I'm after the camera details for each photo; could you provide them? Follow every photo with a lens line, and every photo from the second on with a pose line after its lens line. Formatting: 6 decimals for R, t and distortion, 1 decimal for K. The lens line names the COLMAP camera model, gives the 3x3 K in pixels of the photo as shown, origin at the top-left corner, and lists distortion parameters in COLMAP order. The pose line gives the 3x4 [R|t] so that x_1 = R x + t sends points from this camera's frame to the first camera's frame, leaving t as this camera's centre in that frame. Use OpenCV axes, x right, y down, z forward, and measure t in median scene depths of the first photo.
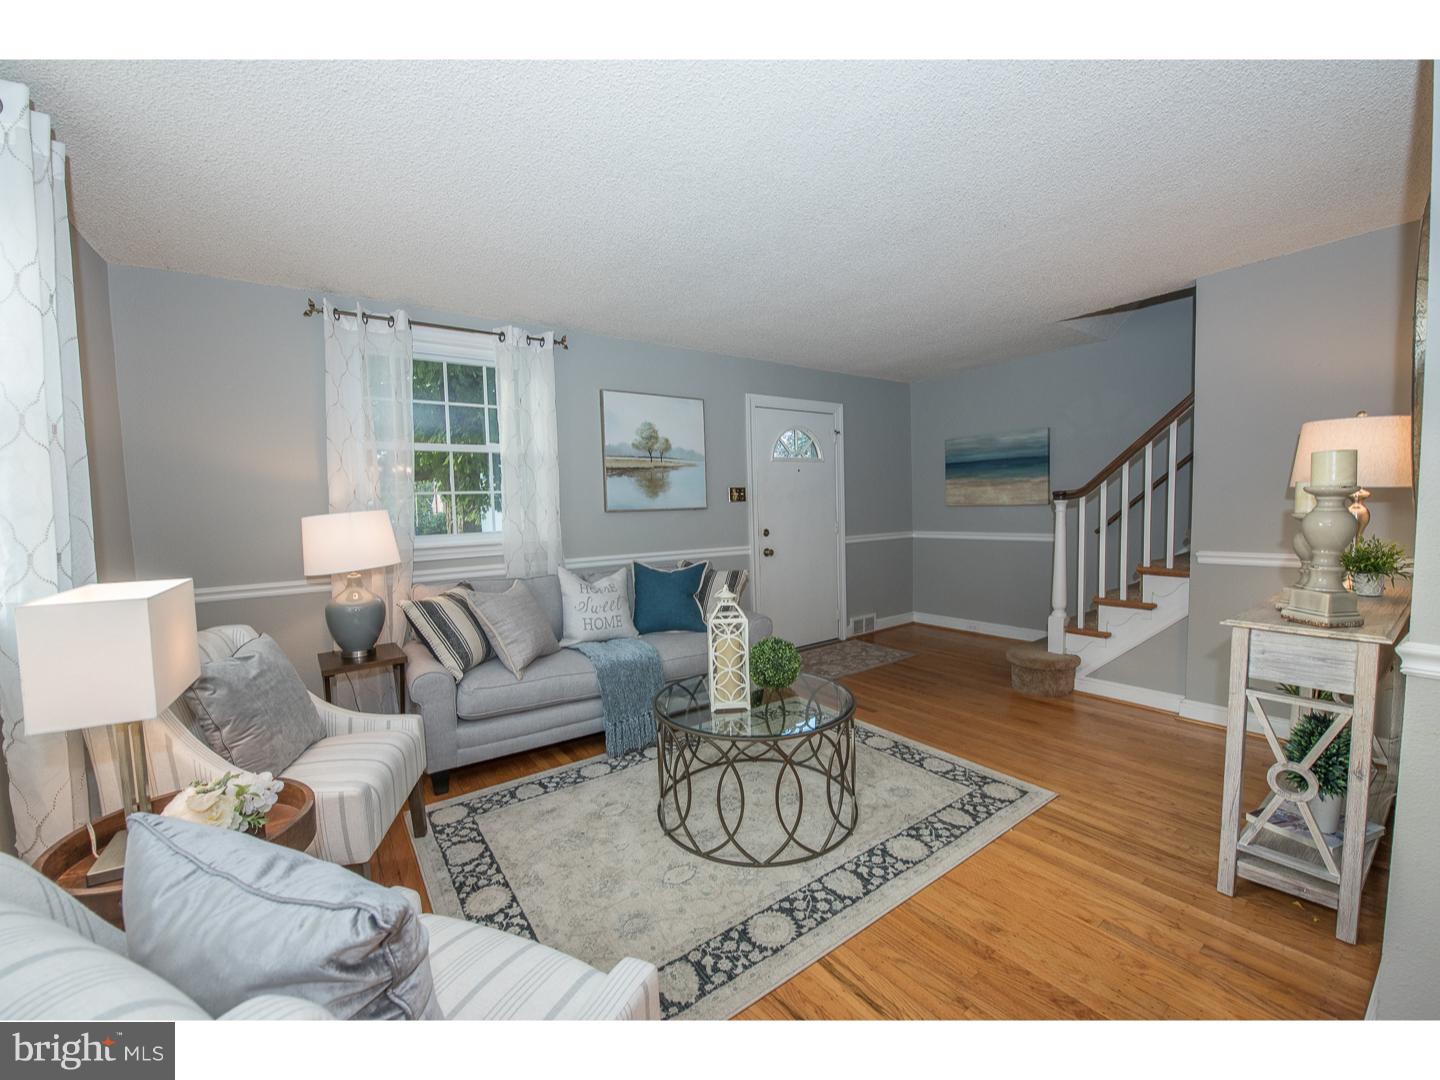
lens RADIAL K [[568.8, 0, 720.2], [0, 568.8, 539.9], [0, 0, 1]] dist [-0.020646, -0.001080]
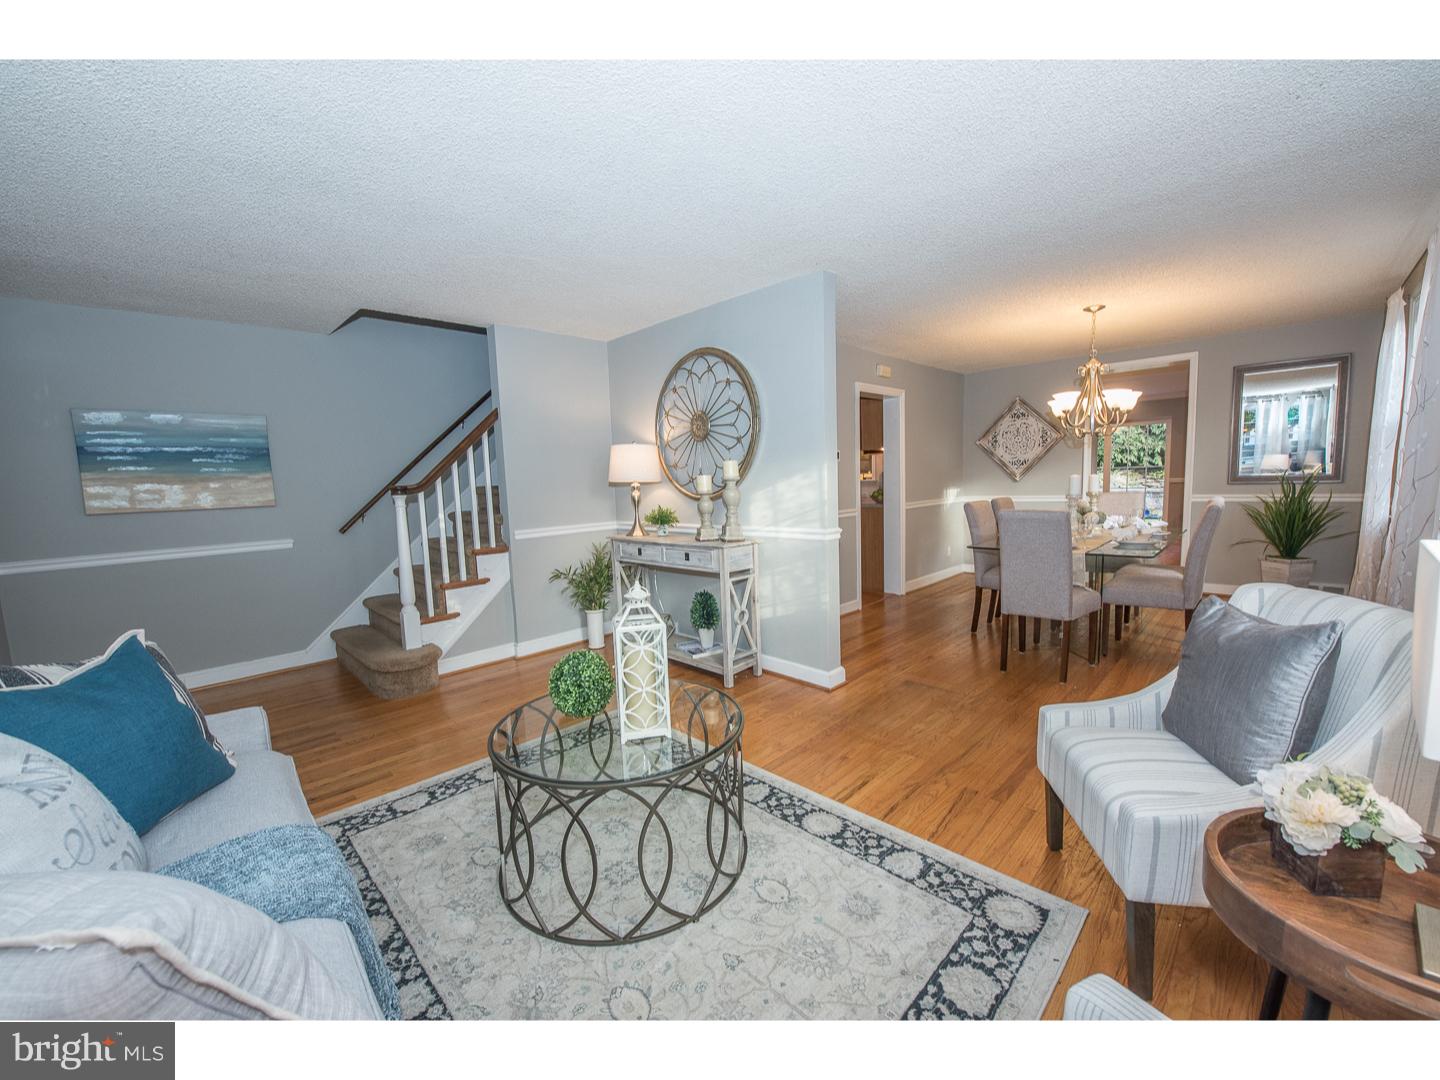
lens RADIAL K [[568.8, 0, 721.7], [0, 568.8, 543.1], [0, 0, 1]] dist [-0.020646, -0.001080]
pose [[-0.173252, -0.075580, 0.981973, -0.500681], [0.100985, 0.990433, 0.094048, -0.025313], [-0.979687, 0.115458, -0.163962, 0.651965]]
